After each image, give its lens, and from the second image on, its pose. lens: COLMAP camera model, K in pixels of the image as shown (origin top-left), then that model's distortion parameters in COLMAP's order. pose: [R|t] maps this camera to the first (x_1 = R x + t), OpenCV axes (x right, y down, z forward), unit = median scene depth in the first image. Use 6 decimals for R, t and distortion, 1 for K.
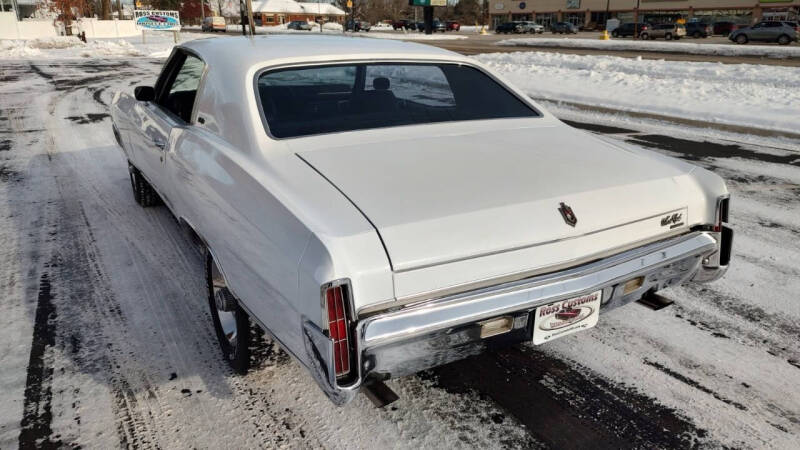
lens RADIAL K [[575.3, 0, 400.0], [0, 575.3, 225.0], [0, 0, 1]] dist [0.030342, -0.033700]
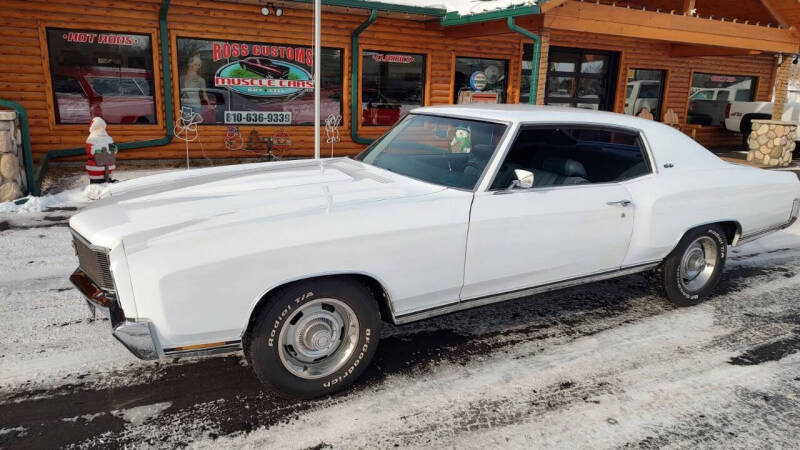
lens RADIAL K [[573.0, 0, 405.4], [0, 573.0, 219.6], [0, 0, 1]] dist [0.026626, -0.028175]
pose [[-0.115271, 0.212833, -0.970265, 1.422828], [-0.355547, 0.903222, 0.240367, -0.412192], [0.927523, 0.372682, -0.028443, 1.174232]]
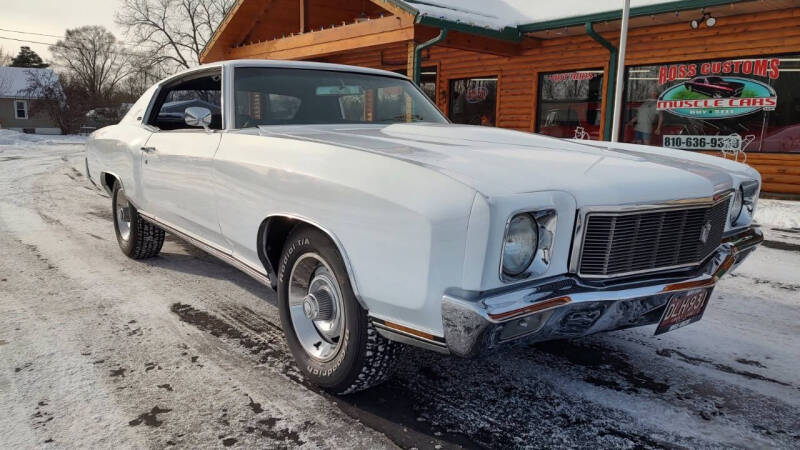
lens RADIAL K [[570.2, 0, 403.6], [0, 570.2, 221.7], [0, 0, 1]] dist [0.024946, -0.022788]
pose [[-0.990090, 0.001292, -0.140426, -0.336041], [-0.064351, 0.884619, 0.461852, -0.875437], [0.124820, 0.466312, -0.875770, 3.199025]]
